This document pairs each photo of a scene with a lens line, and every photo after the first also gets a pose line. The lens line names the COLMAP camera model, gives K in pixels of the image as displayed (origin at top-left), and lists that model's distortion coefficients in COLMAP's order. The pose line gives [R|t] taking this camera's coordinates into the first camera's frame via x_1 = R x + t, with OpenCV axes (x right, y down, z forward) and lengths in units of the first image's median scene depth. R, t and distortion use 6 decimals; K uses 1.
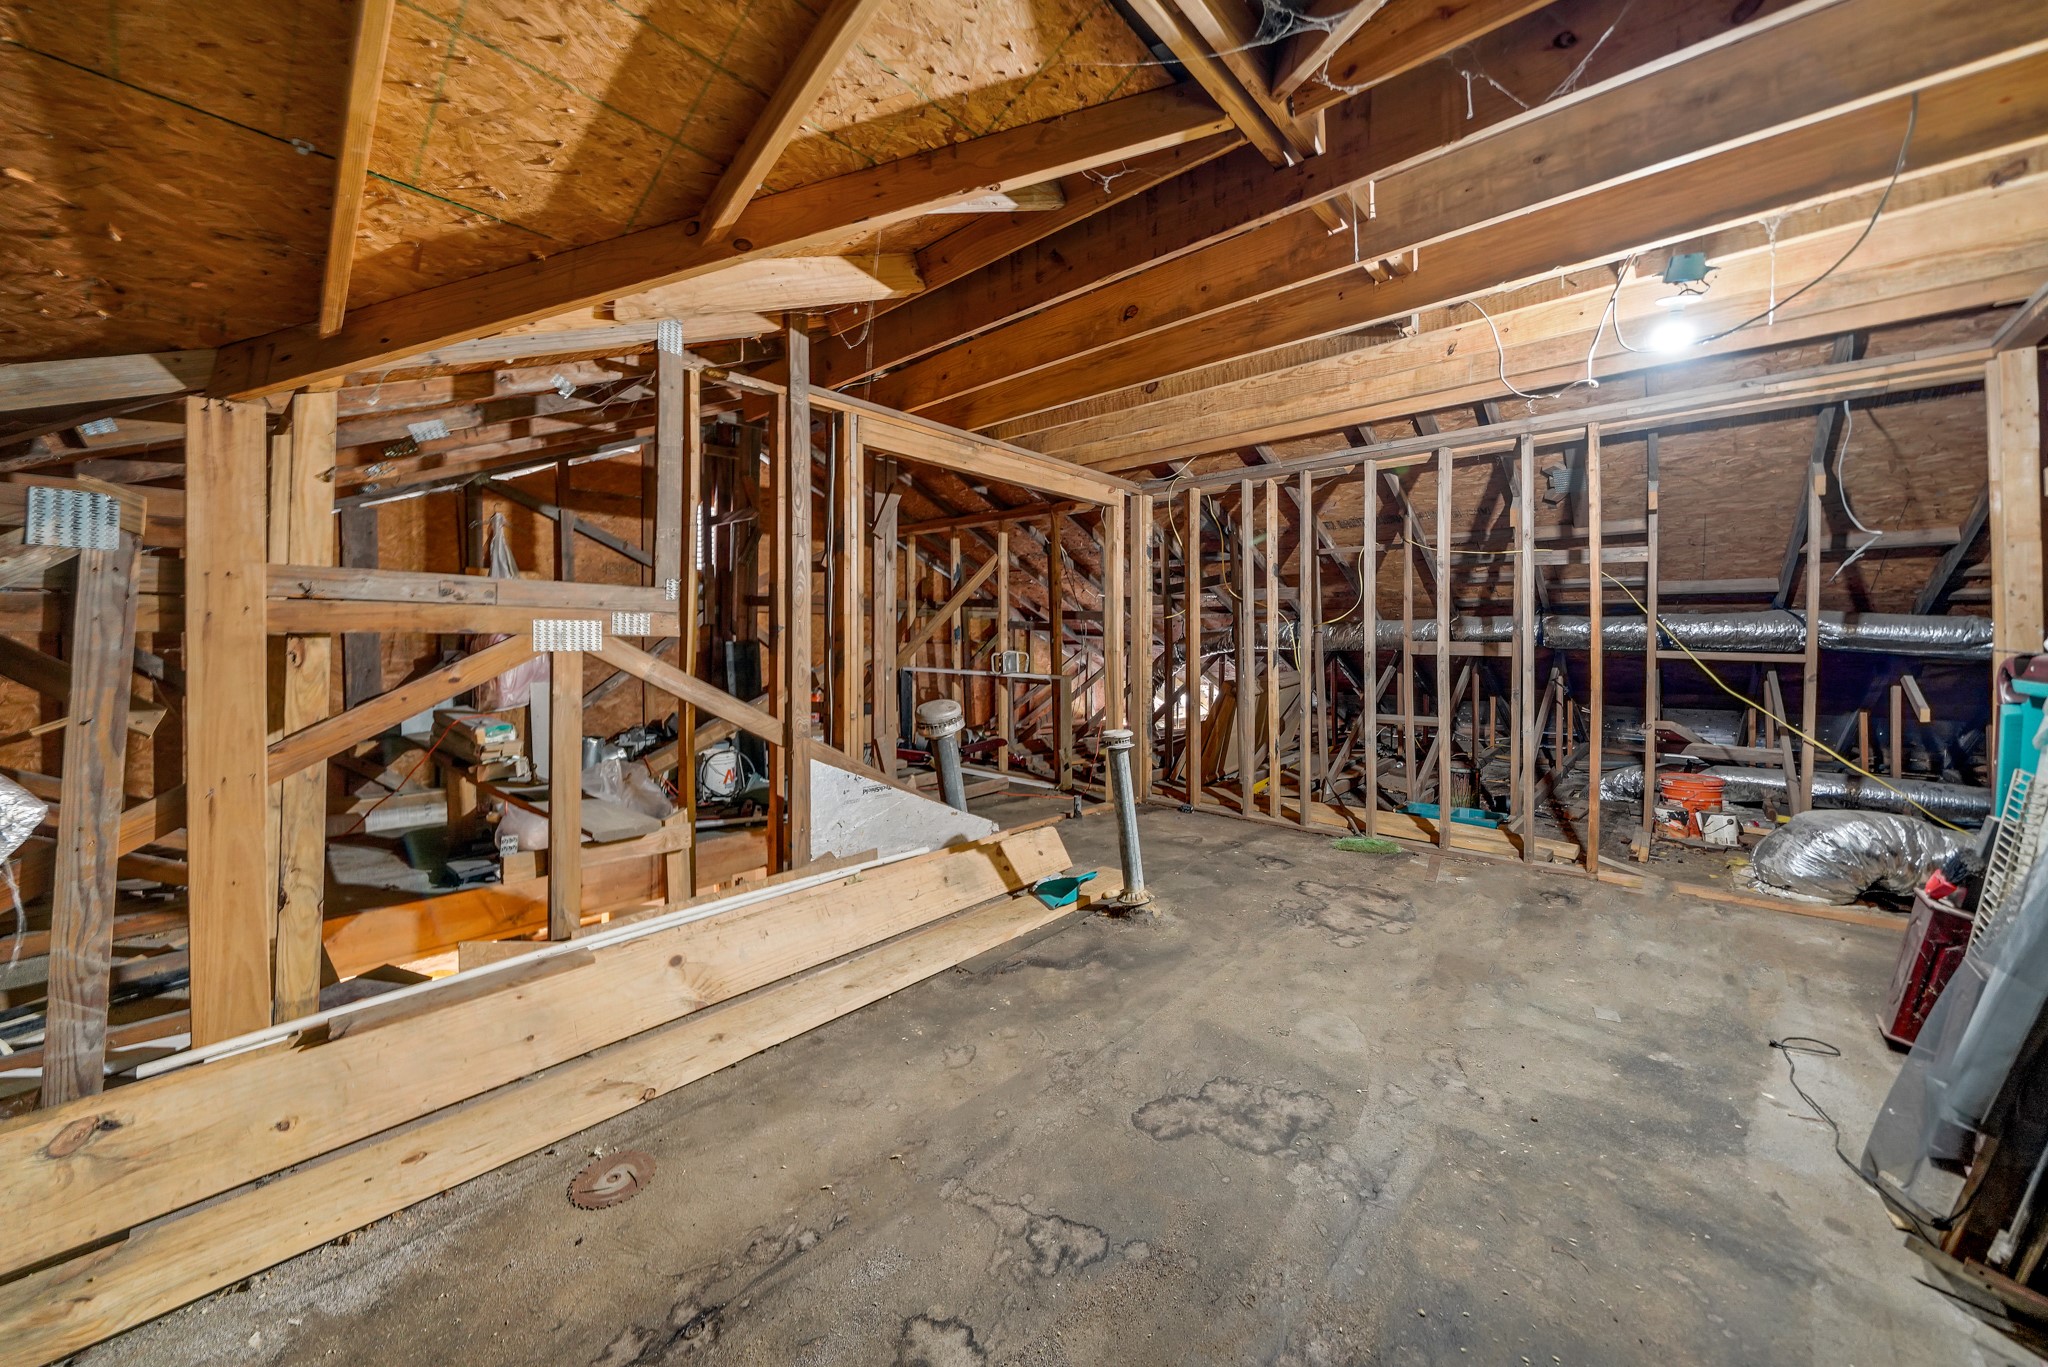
lens RADIAL K [[717.0, 0, 1018.2], [0, 717.0, 667.5], [0, 0, 1]] dist [-0.006816, 0.000089]
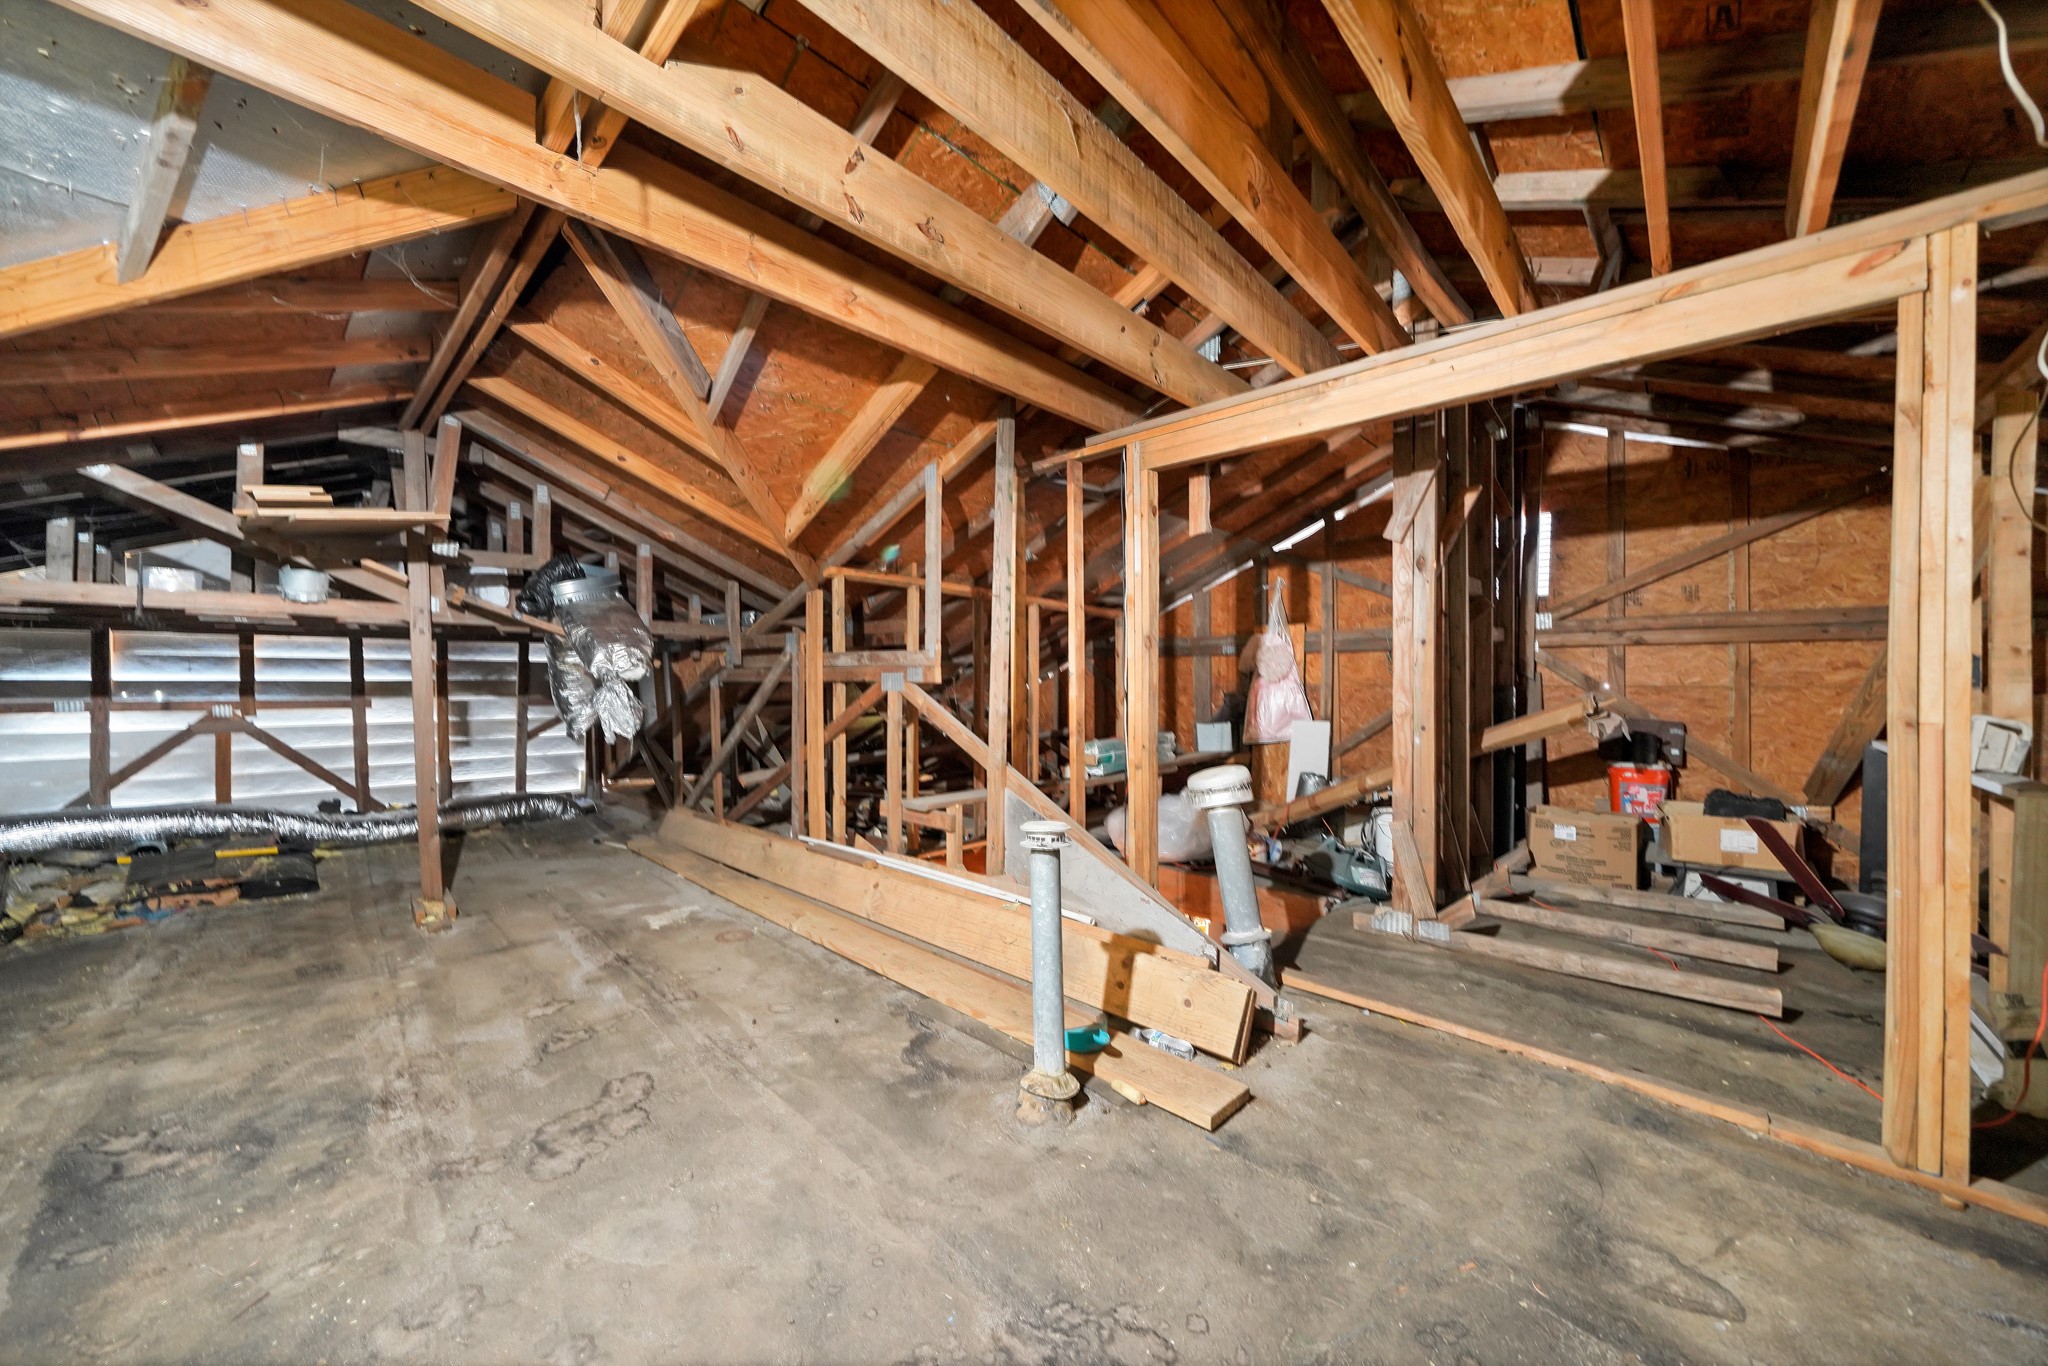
lens RADIAL K [[717.0, 0, 1018.2], [0, 717.0, 667.0], [0, 0, 1]] dist [-0.006816, 0.000089]
pose [[-0.021791, -0.018083, -0.999599, 1.110556], [-0.035313, 0.999226, -0.017307, -0.061038], [0.999139, 0.034922, -0.022412, 1.309772]]
